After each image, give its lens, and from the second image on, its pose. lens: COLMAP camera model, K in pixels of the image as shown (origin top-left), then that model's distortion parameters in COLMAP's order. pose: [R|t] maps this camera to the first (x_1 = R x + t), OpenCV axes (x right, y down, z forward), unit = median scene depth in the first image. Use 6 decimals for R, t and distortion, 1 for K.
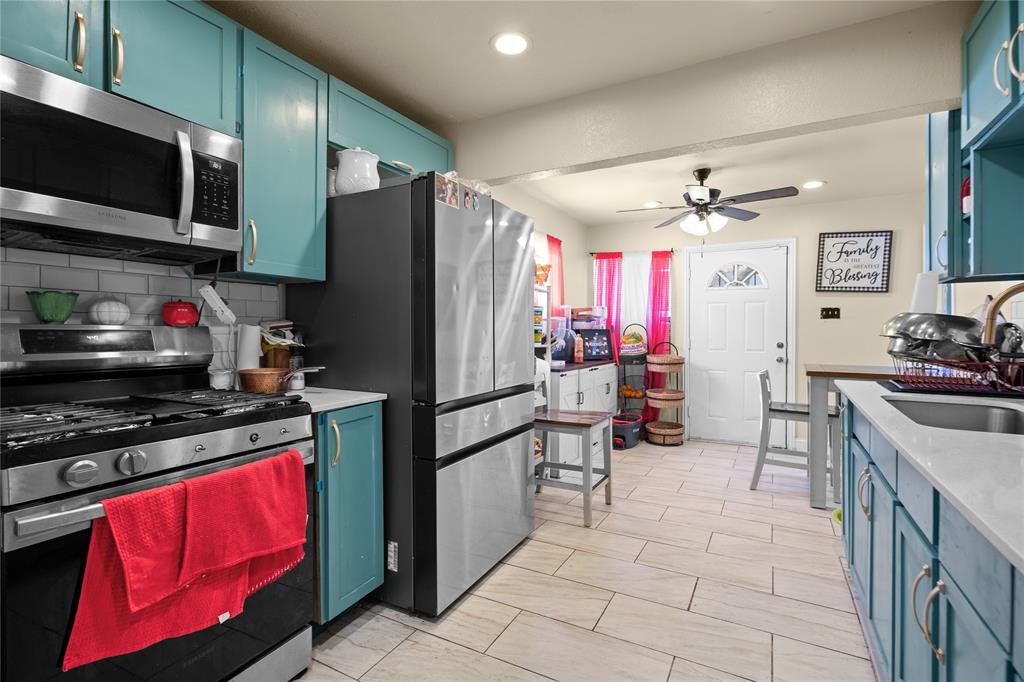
lens RADIAL K [[484.7, 0, 512.1], [0, 484.7, 335.4], [0, 0, 1]] dist [0.002653, 0.000094]
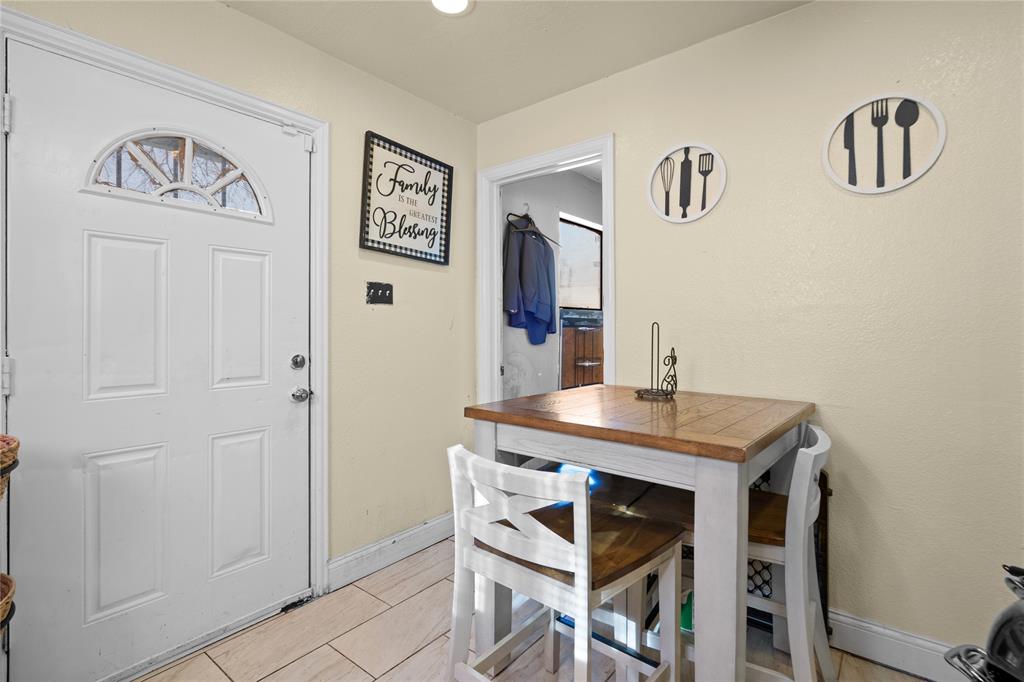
lens RADIAL K [[484.7, 0, 514.2], [0, 484.7, 325.9], [0, 0, 1]] dist [0.002653, 0.000094]
pose [[0.172358, -0.002290, 0.985032, 0.174446], [0.005286, 0.999985, 0.001400, -0.011198], [-0.985020, 0.004966, 0.172367, 0.785717]]
